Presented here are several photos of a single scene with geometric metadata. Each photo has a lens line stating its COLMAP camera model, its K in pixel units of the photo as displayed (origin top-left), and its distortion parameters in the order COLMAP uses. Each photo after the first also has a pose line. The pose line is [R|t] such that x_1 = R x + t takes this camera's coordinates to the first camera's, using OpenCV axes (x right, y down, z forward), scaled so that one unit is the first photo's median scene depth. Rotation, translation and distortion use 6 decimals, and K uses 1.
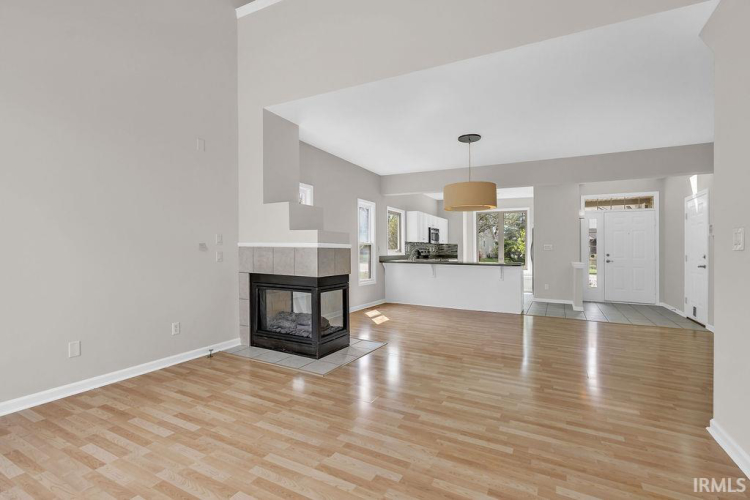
lens RADIAL K [[348.2, 0, 374.6], [0, 348.2, 245.7], [0, 0, 1]] dist [0.011126, 0.000218]
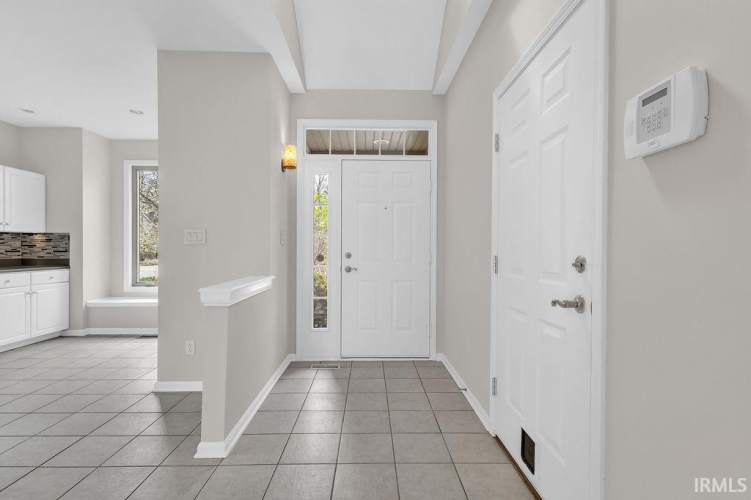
lens RADIAL K [[353.7, 0, 373.8], [0, 353.7, 269.8], [0, 0, 1]] dist [-0.000726, -0.000172]
pose [[0.871412, -0.037080, 0.489149, 1.155684], [0.000771, 0.997241, 0.074224, 0.026867], [-0.490552, -0.064302, 0.869036, 1.433615]]
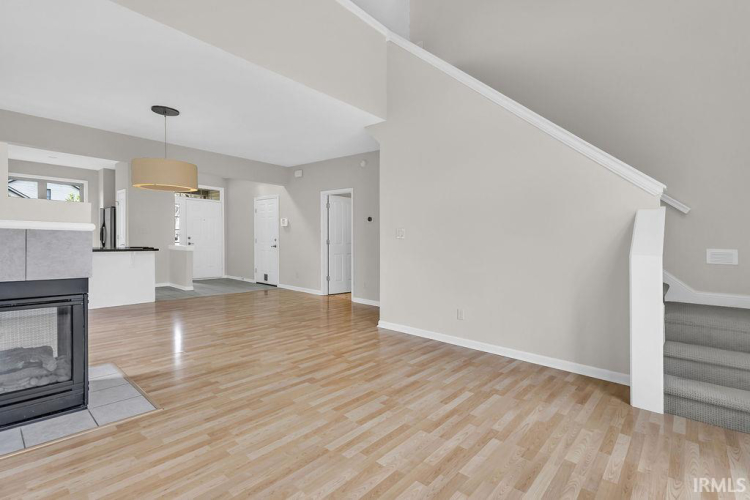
lens RADIAL K [[352.0, 0, 383.5], [0, 352.0, 225.8], [0, 0, 1]] dist [0.000980, 0.000073]
pose [[0.215837, 0.033946, 0.975839, -0.732987], [-0.032709, 0.999086, -0.027520, -0.004338], [-0.975881, -0.025979, 0.216750, 0.373575]]
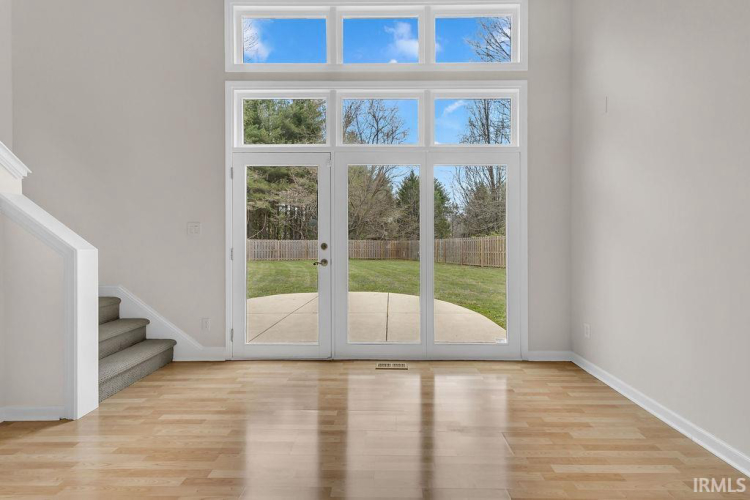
lens RADIAL K [[358.4, 0, 379.4], [0, 358.4, 252.5], [0, 0, 1]] dist [0.004381, 0.000398]
pose [[-0.887266, 0.004557, -0.461236, -0.057876], [-0.004609, 0.999814, 0.018744, 0.013806], [0.461236, 0.018757, -0.887079, 0.869133]]
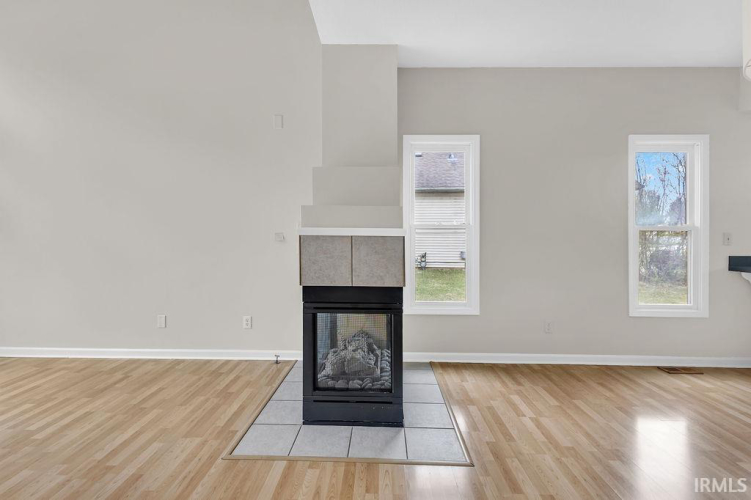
lens RADIAL K [[344.8, 0, 375.3], [0, 344.8, 237.7], [0, 0, 1]] dist [-0.000210, -0.000344]
pose [[0.456491, -0.013887, -0.889620, 0.447946], [0.007316, 0.999903, -0.011855, 0.019083], [0.889698, -0.001096, 0.456548, 0.905501]]
